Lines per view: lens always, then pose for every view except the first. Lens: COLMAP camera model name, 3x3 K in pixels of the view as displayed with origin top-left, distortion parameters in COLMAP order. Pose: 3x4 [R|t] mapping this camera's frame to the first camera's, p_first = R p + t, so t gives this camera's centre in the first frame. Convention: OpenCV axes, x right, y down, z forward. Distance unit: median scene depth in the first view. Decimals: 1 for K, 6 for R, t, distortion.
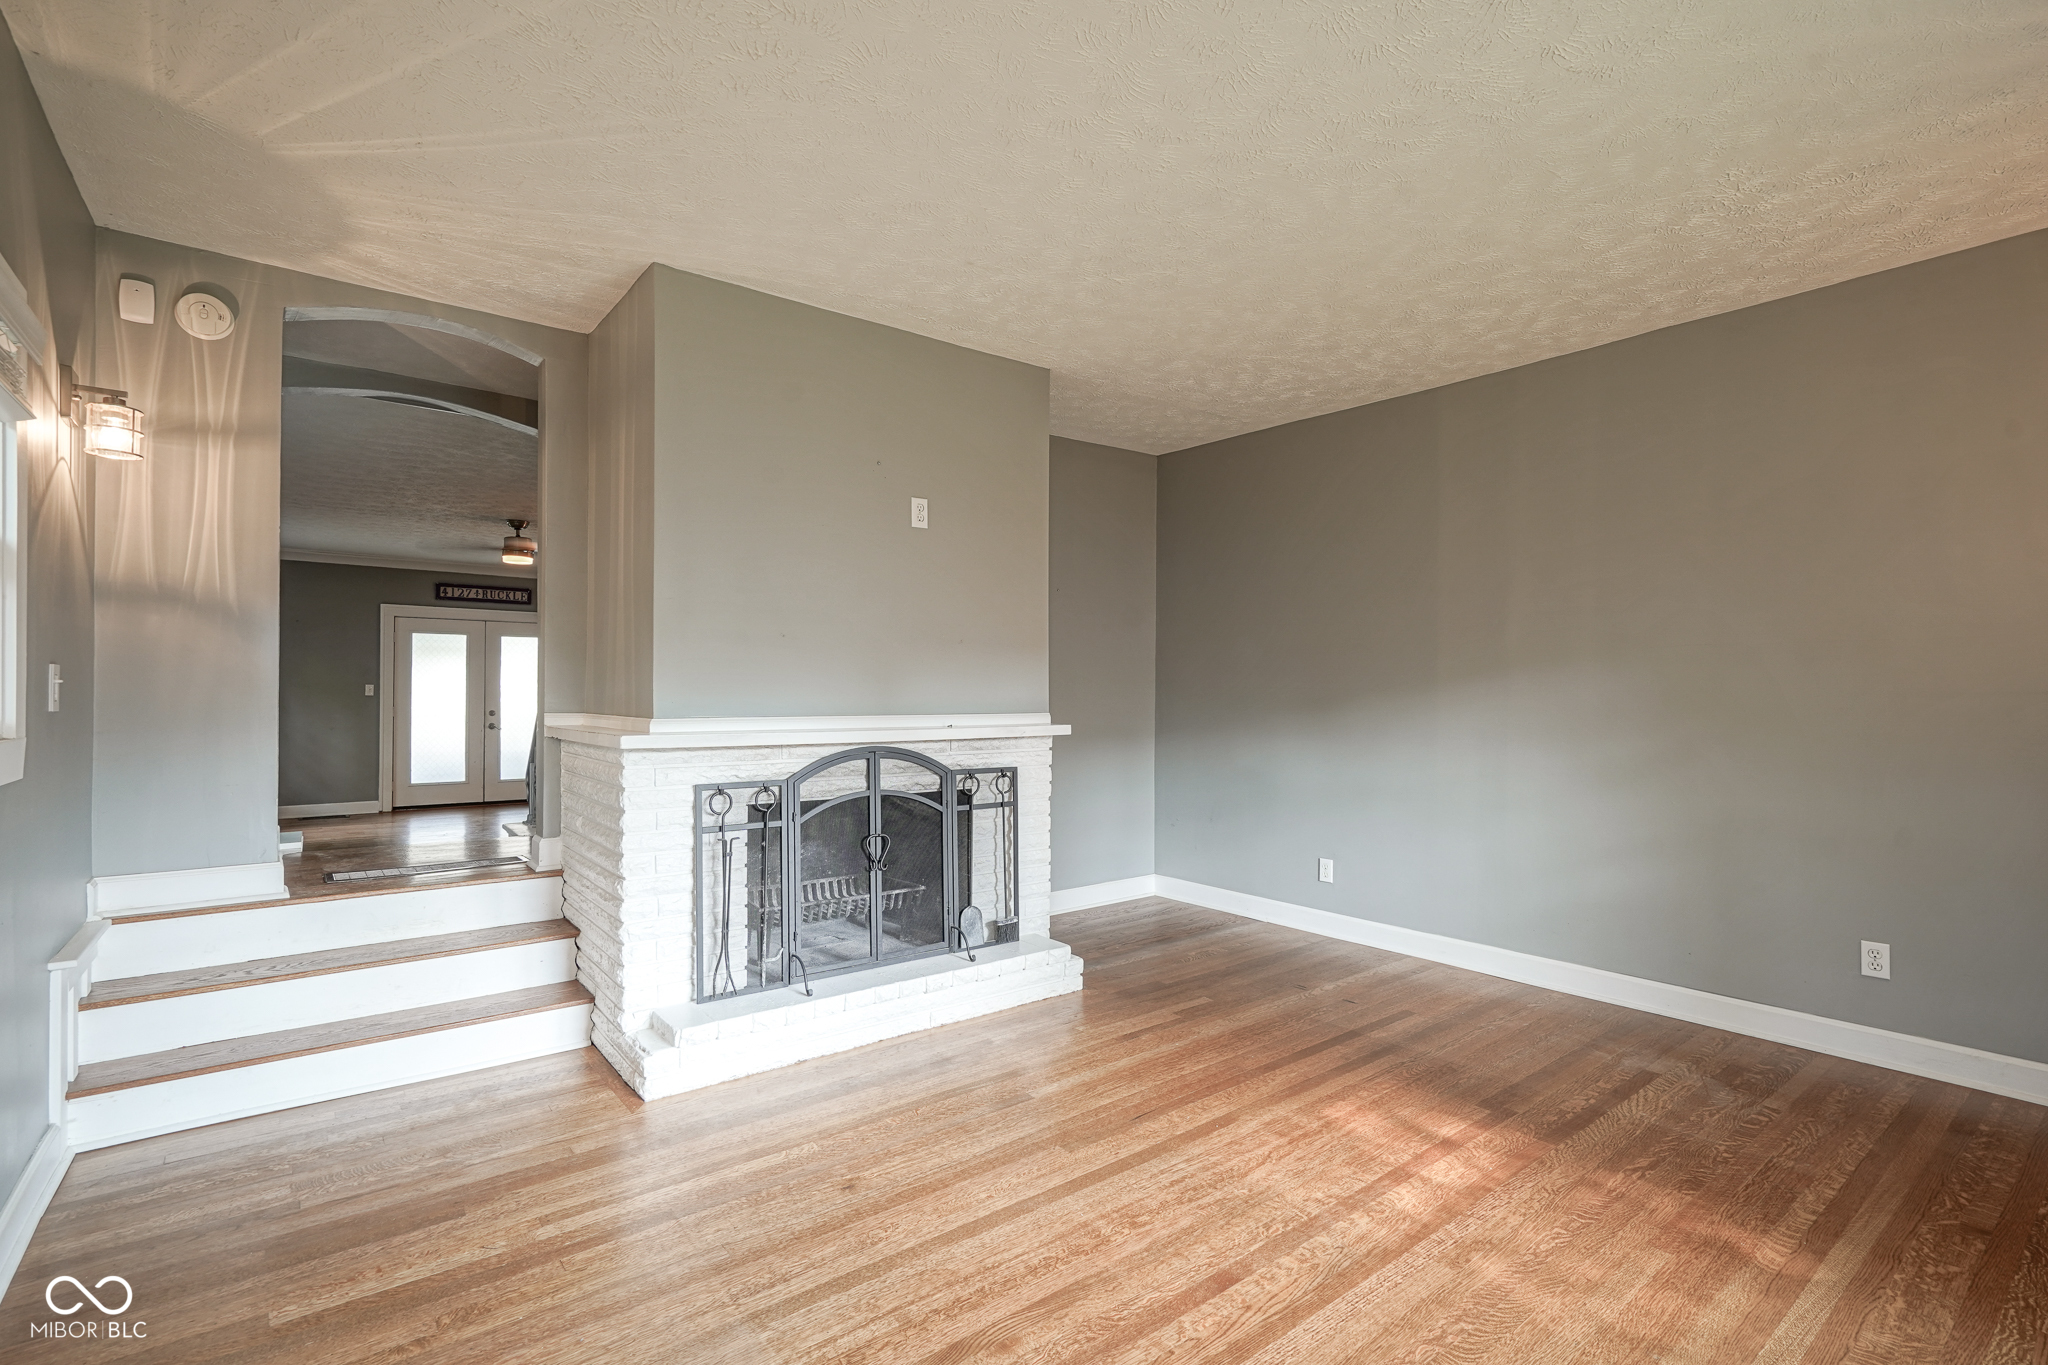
lens RADIAL K [[938.6, 0, 1032.9], [0, 938.6, 677.3], [0, 0, 1]] dist [-0.004834, 0.002378]
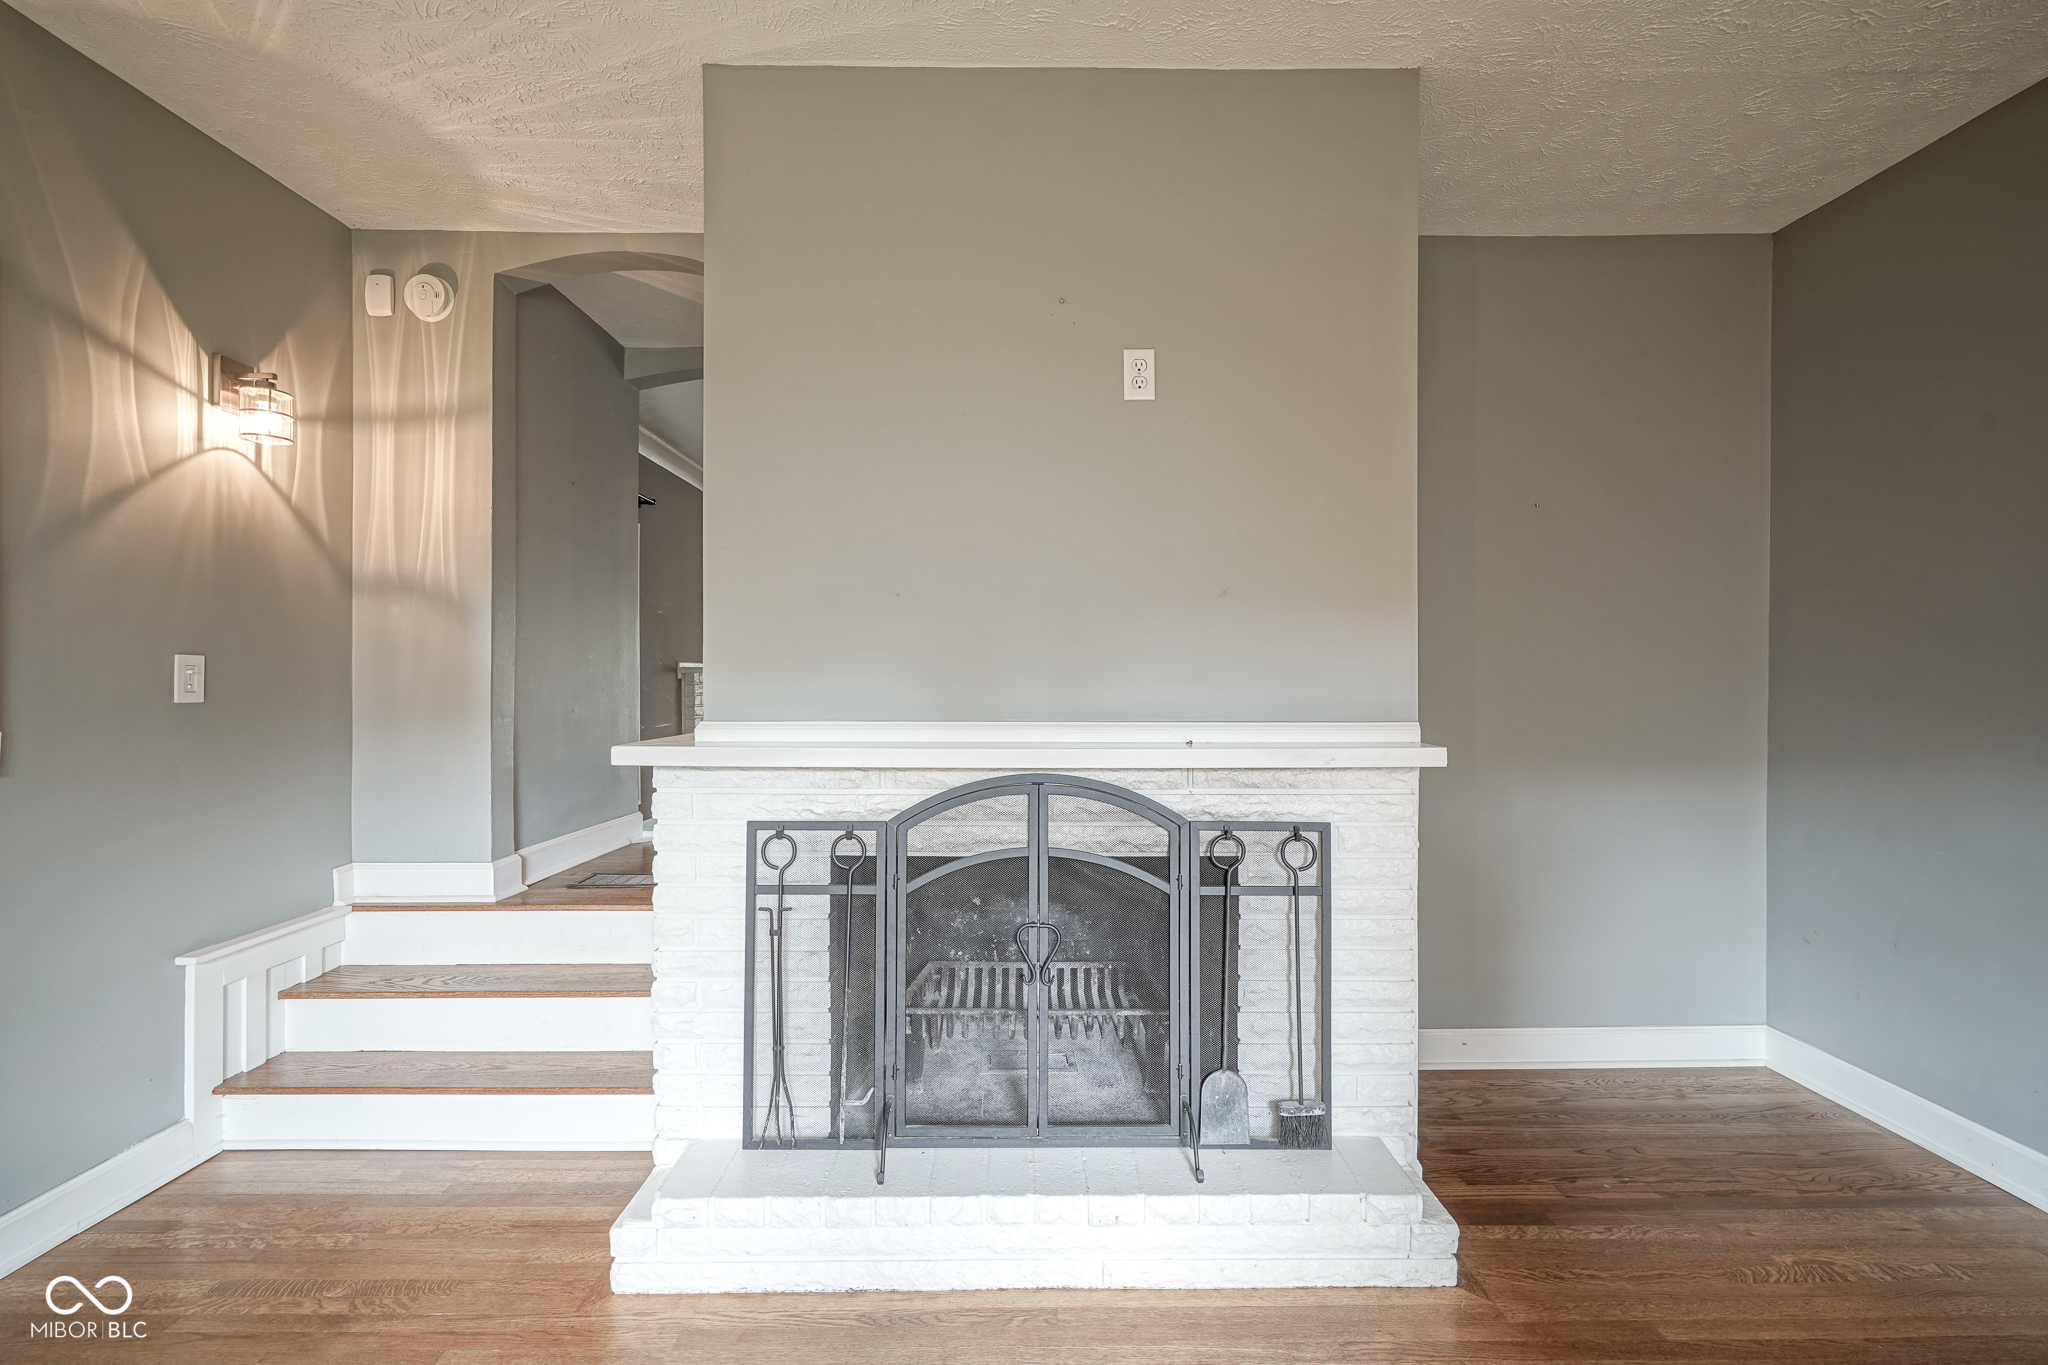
lens RADIAL K [[938.6, 0, 1058.0], [0, 938.6, 678.9], [0, 0, 1]] dist [-0.004834, 0.002378]
pose [[0.802363, -0.002253, -0.596832, 0.202261], [0.009902, 0.999905, 0.009538, 0.007895], [0.596754, -0.013563, 0.802310, 0.547284]]
